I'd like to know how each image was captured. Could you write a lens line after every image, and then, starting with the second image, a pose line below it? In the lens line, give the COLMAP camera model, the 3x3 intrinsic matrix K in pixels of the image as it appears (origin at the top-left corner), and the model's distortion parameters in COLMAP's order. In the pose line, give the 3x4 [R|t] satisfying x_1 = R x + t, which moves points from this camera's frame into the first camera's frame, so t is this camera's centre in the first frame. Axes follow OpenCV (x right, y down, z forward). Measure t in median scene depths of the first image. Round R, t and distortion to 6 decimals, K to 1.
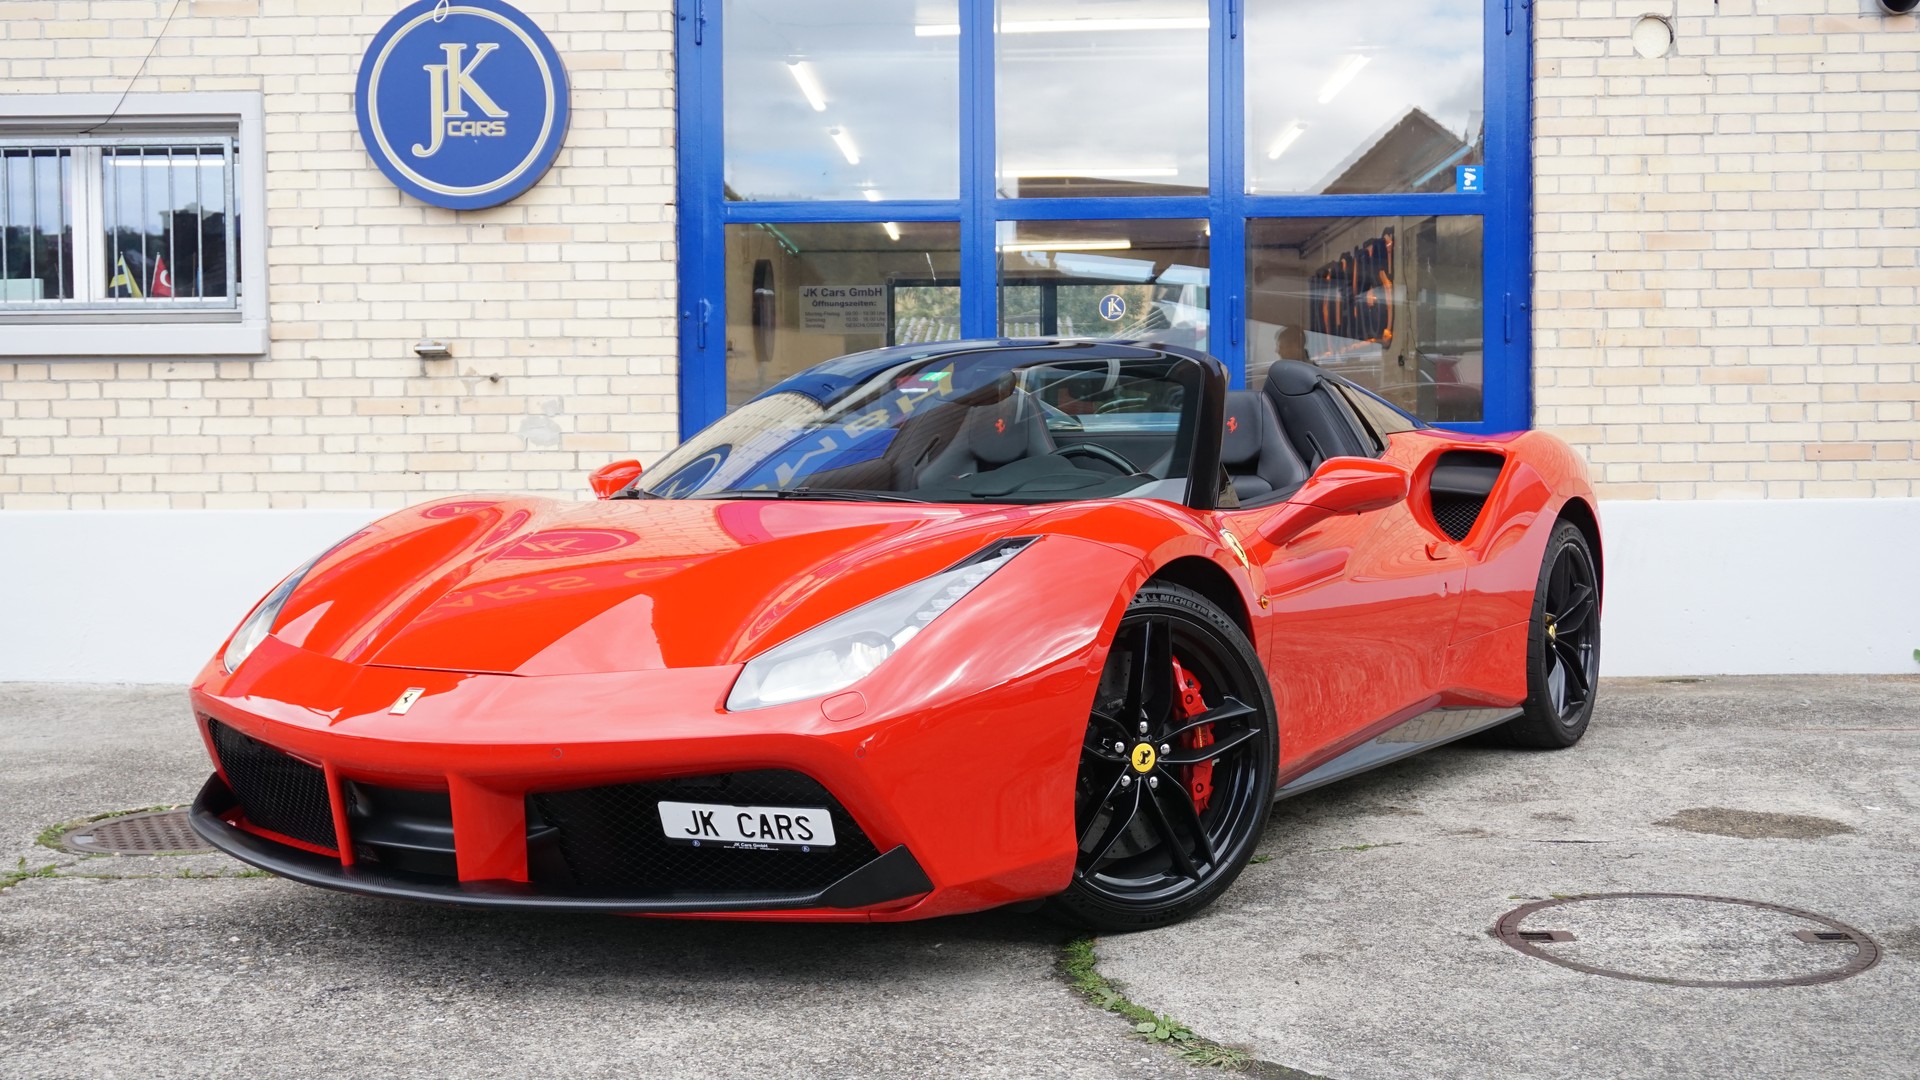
lens RADIAL K [[2173.3, 0, 951.2], [0, 2173.3, 542.7], [0, 0, 1]] dist [-0.002226, 0.025668]
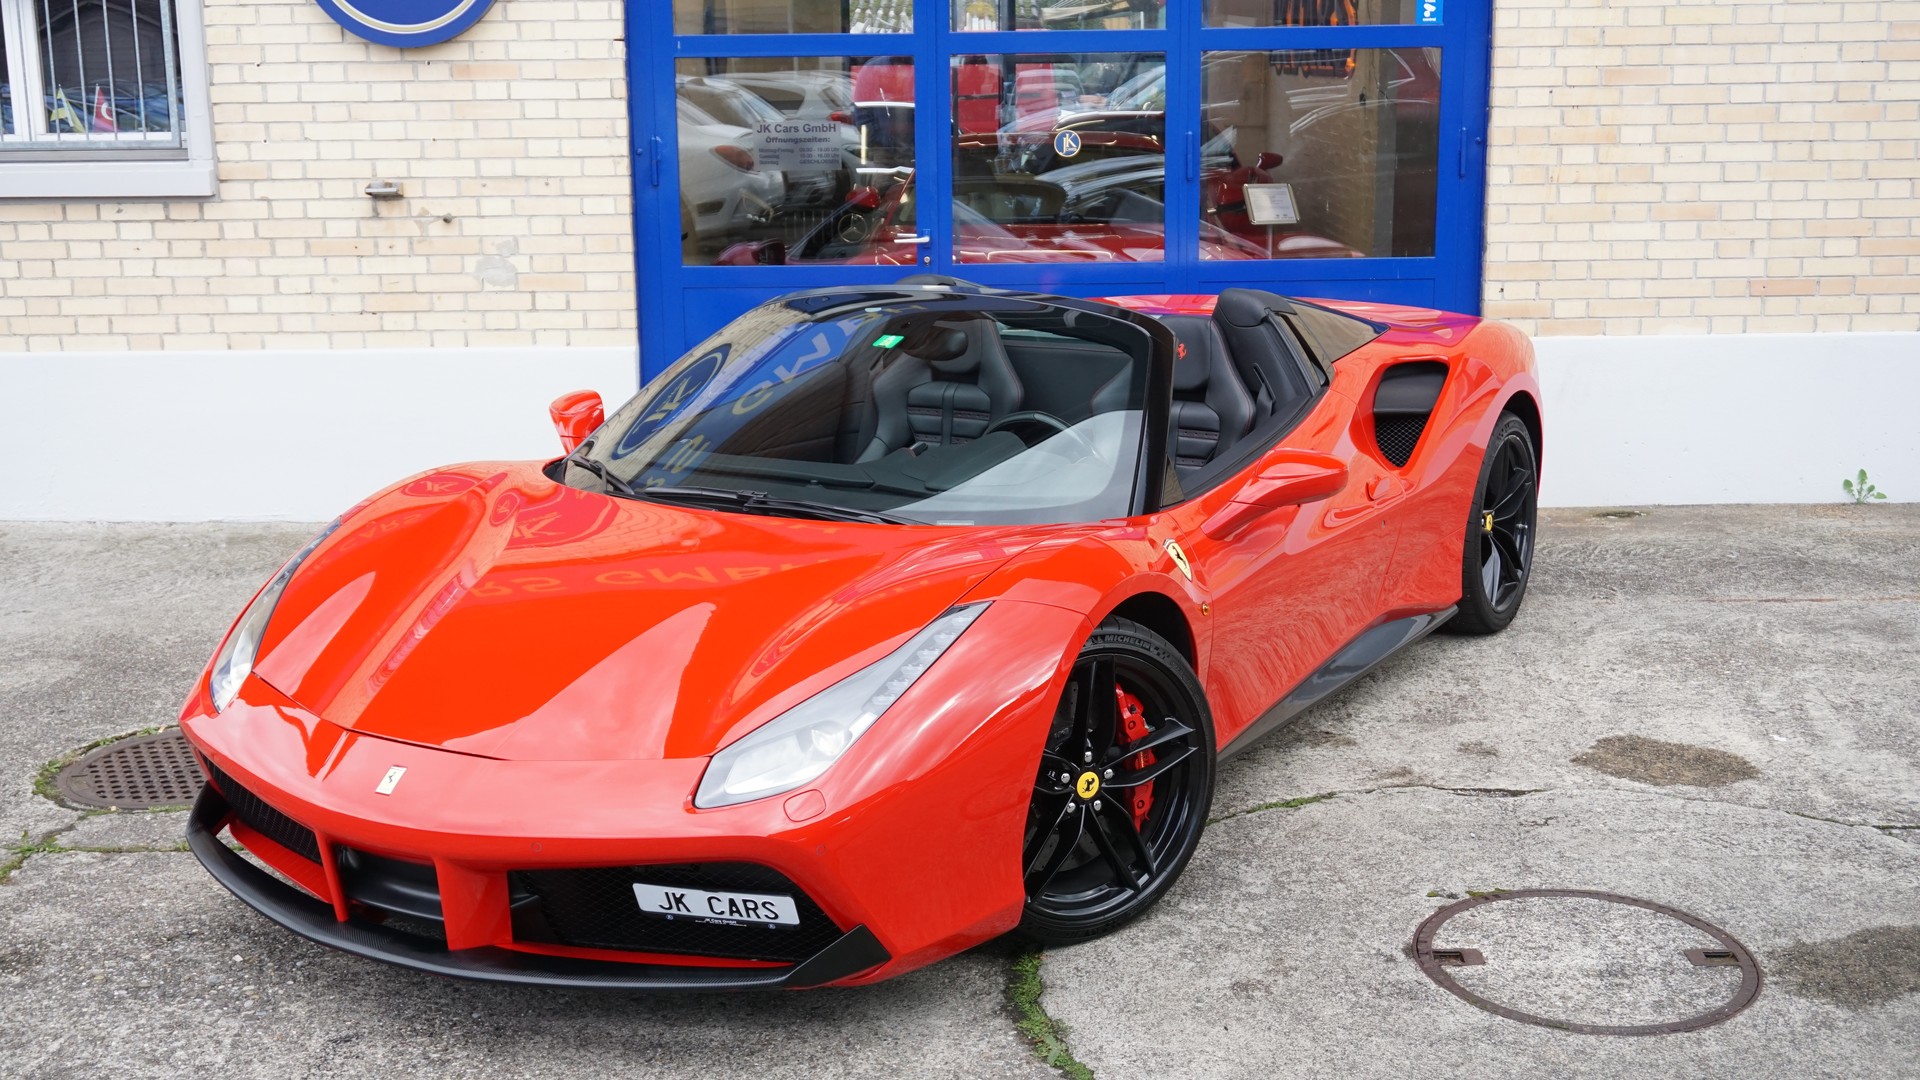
lens RADIAL K [[2179.0, 0, 951.3], [0, 2179.0, 541.0], [0, 0, 1]] dist [0.007505, -0.001889]
pose [[0.999814, -0.008501, 0.017298, 0.002209], [0.005376, 0.984854, 0.173301, -0.103683], [-0.018509, -0.173176, 0.984717, -0.014004]]
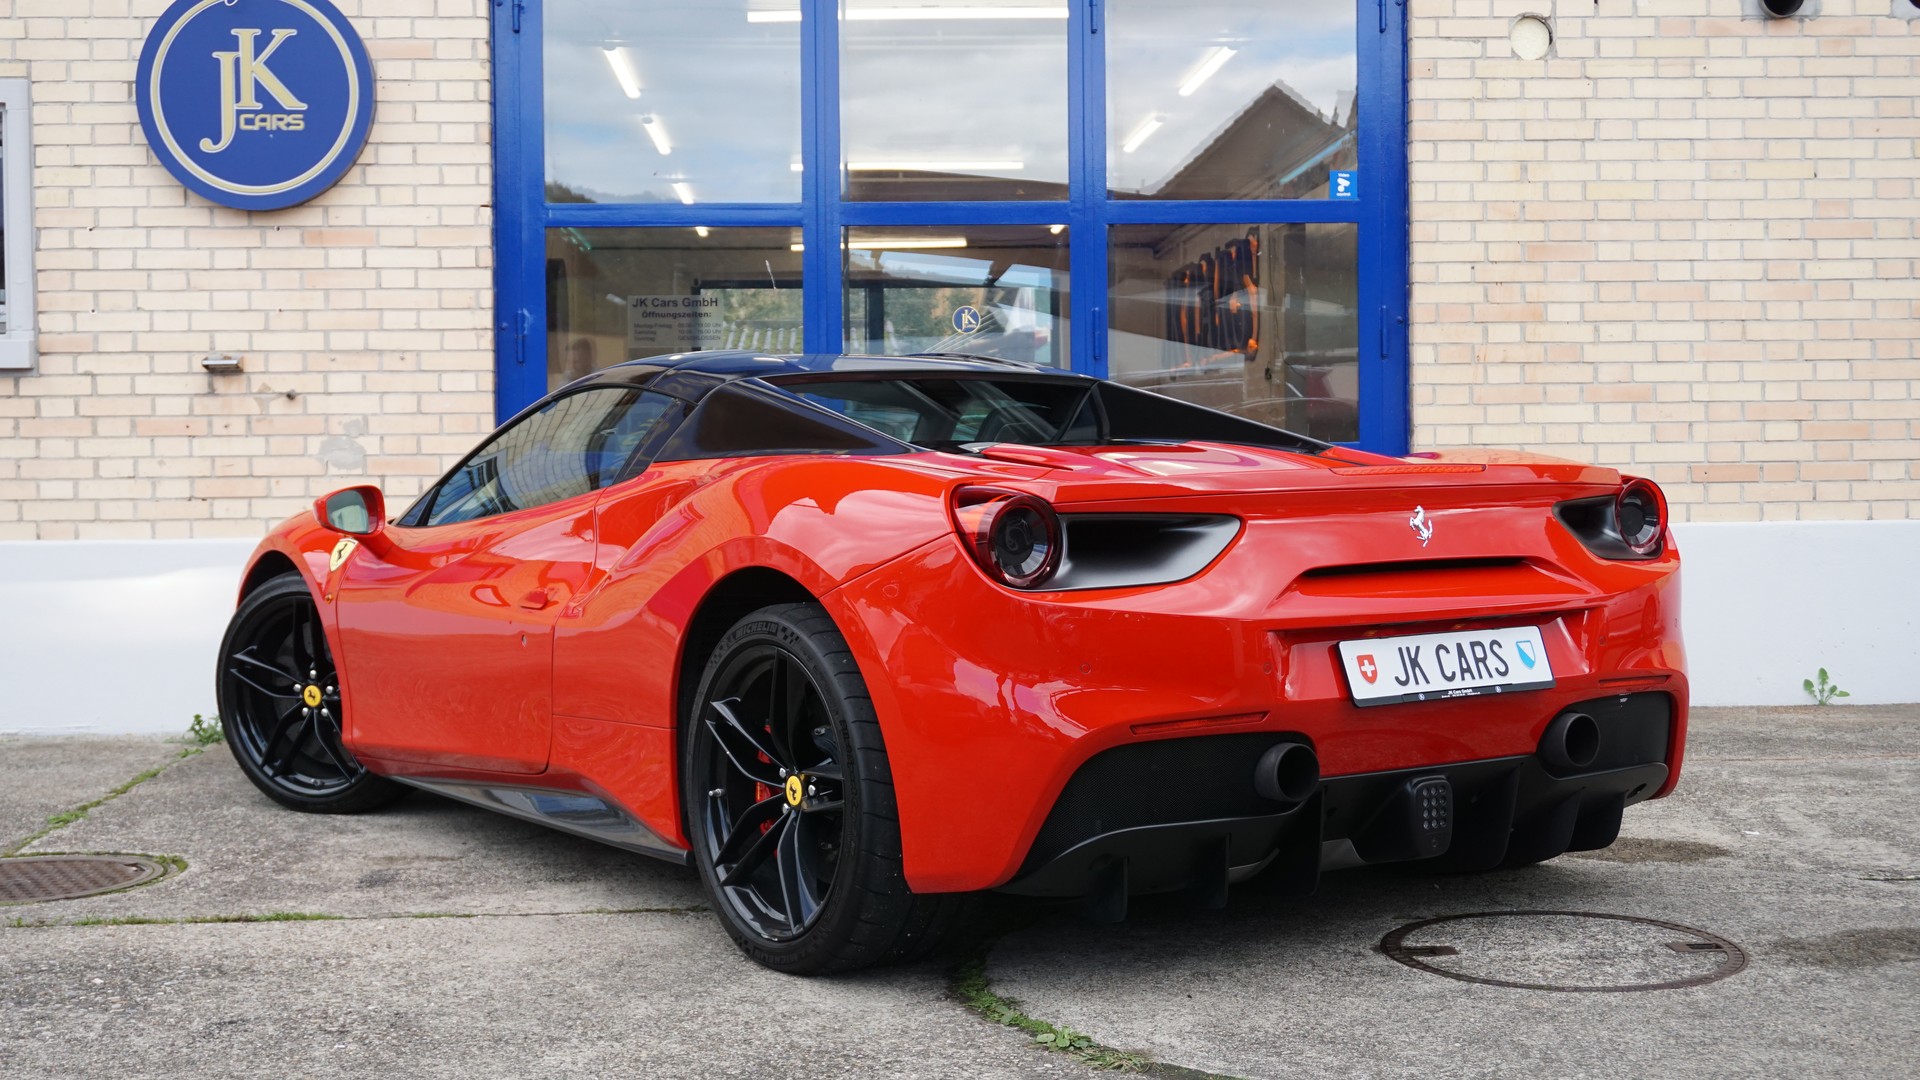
lens RADIAL K [[2527.4, 0, 950.8], [0, 2527.4, 544.7], [0, 0, 1]] dist [-0.005295, 0.043870]
pose [[0.996660, -0.004397, 0.081548, -0.021622], [0.005548, 0.999888, -0.013884, 0.003173], [-0.081478, 0.014290, 0.996573, -0.078040]]
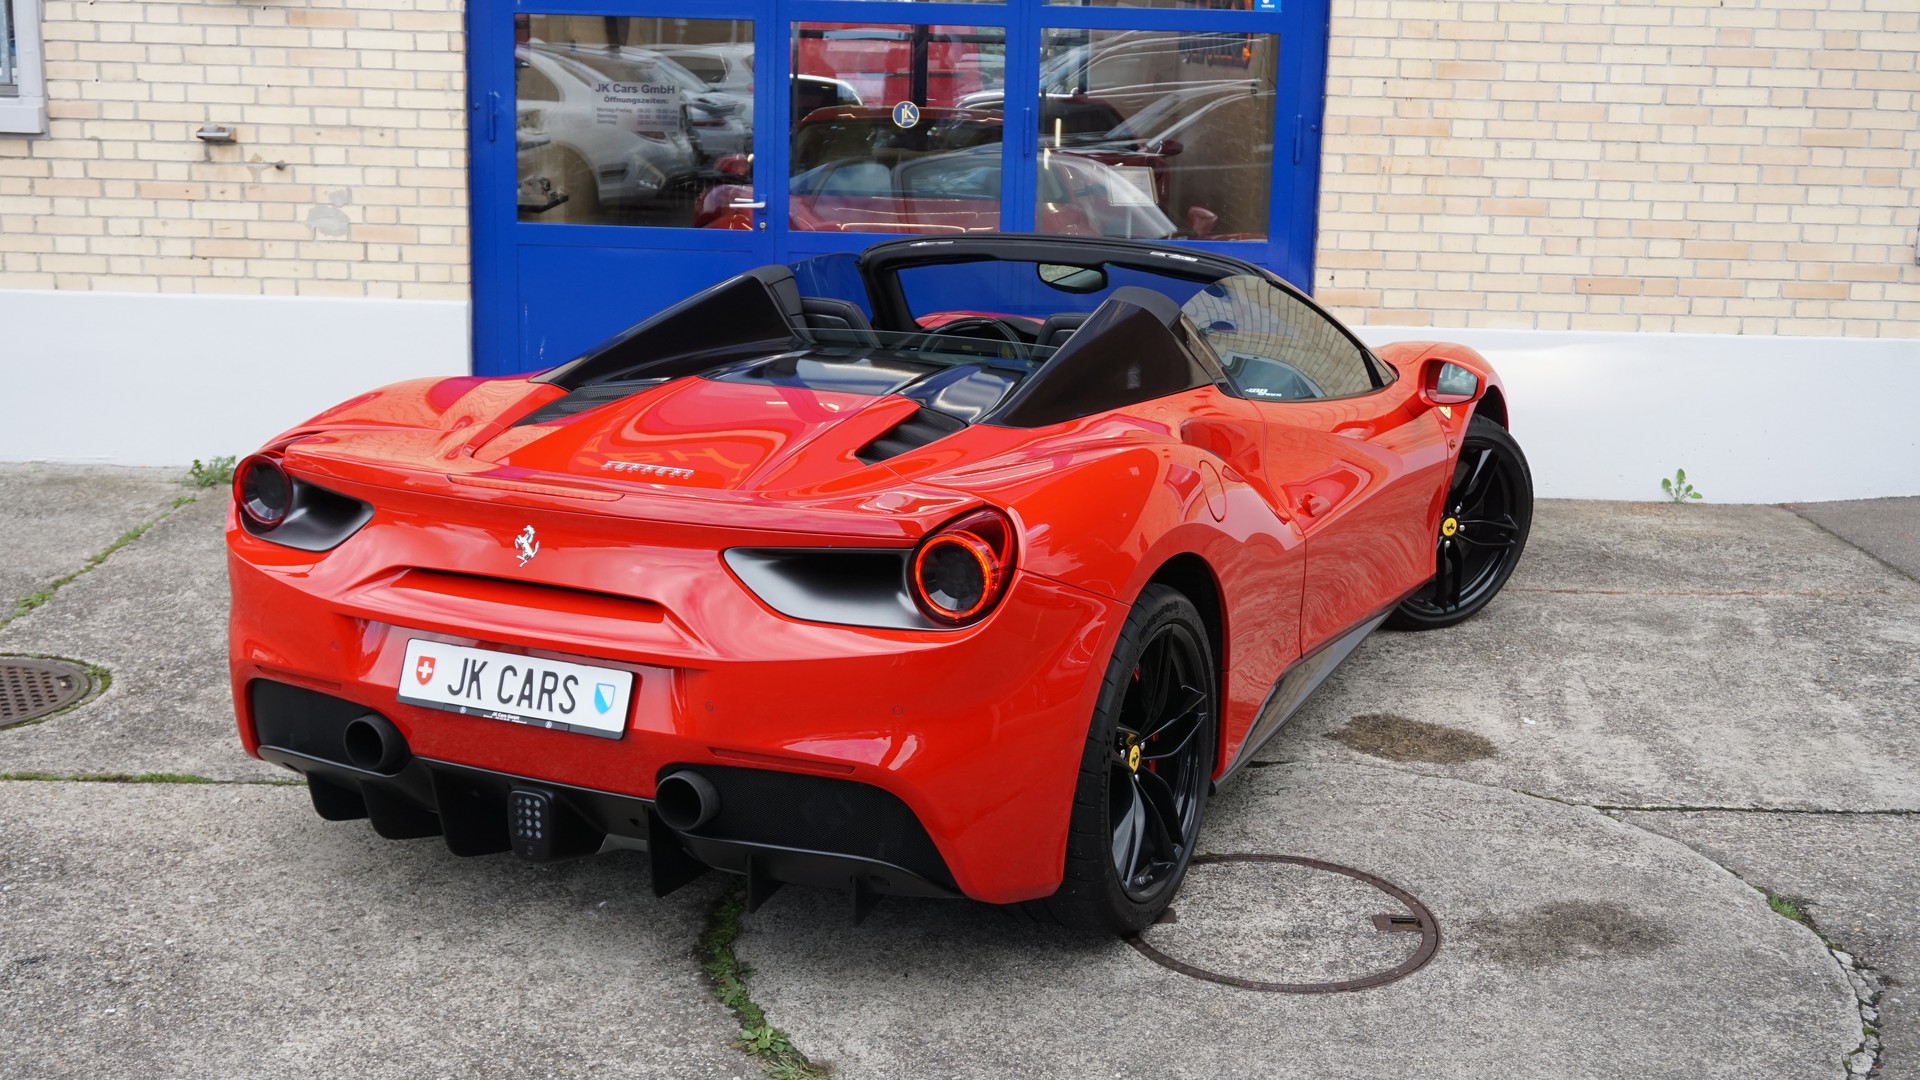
lens RADIAL K [[2201.3, 0, 954.3], [0, 2201.3, 540.8], [0, 0, 1]] dist [-0.016401, 0.080316]
pose [[0.998720, 0.026408, 0.043144, 0.059000], [-0.033706, 0.983391, 0.178341, -0.098263], [-0.037717, -0.179567, 0.983022, -0.028855]]
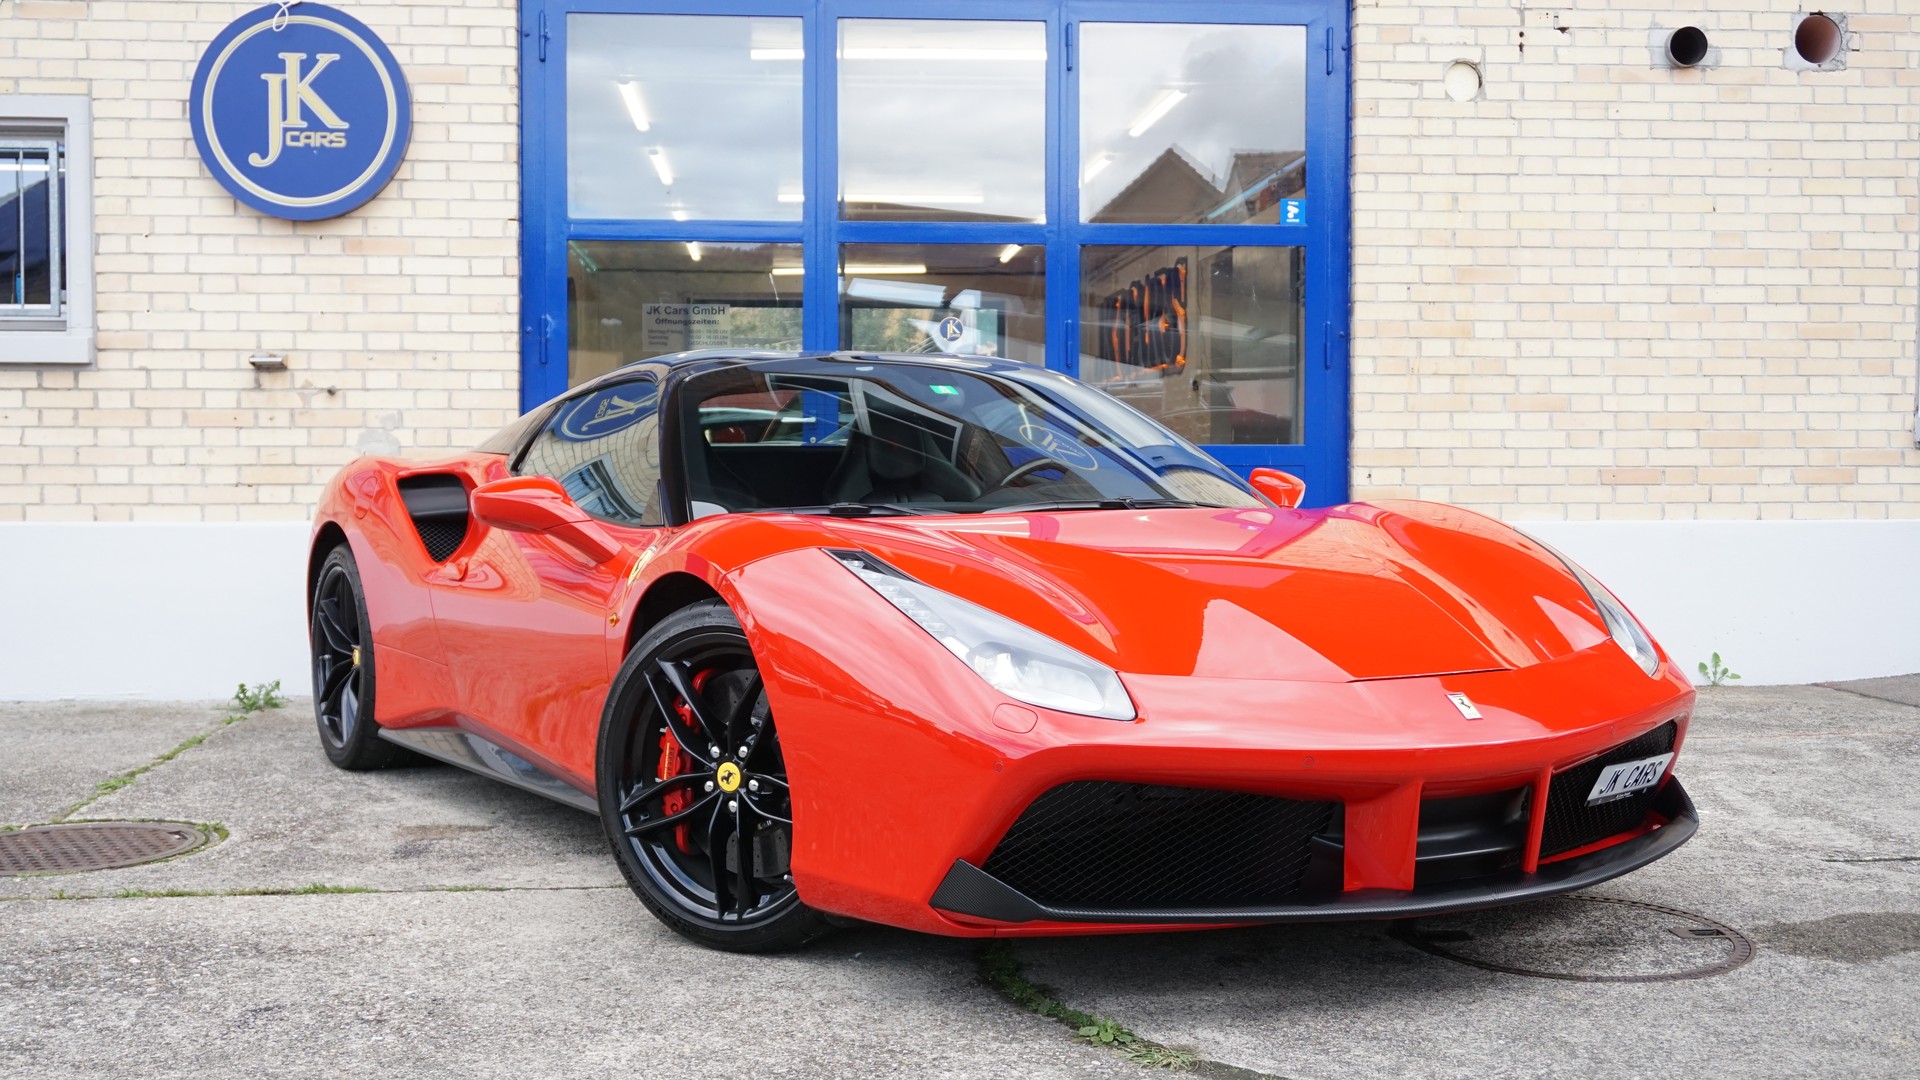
lens RADIAL K [[2129.7, 0, 953.7], [0, 2129.7, 536.3], [0, 0, 1]] dist [-0.002574, 0.031101]
pose [[0.993761, 0.005105, 0.111418, -0.036605], [-0.003830, 0.999925, -0.011653, 0.000890], [-0.111469, 0.011154, 0.993705, 0.003597]]
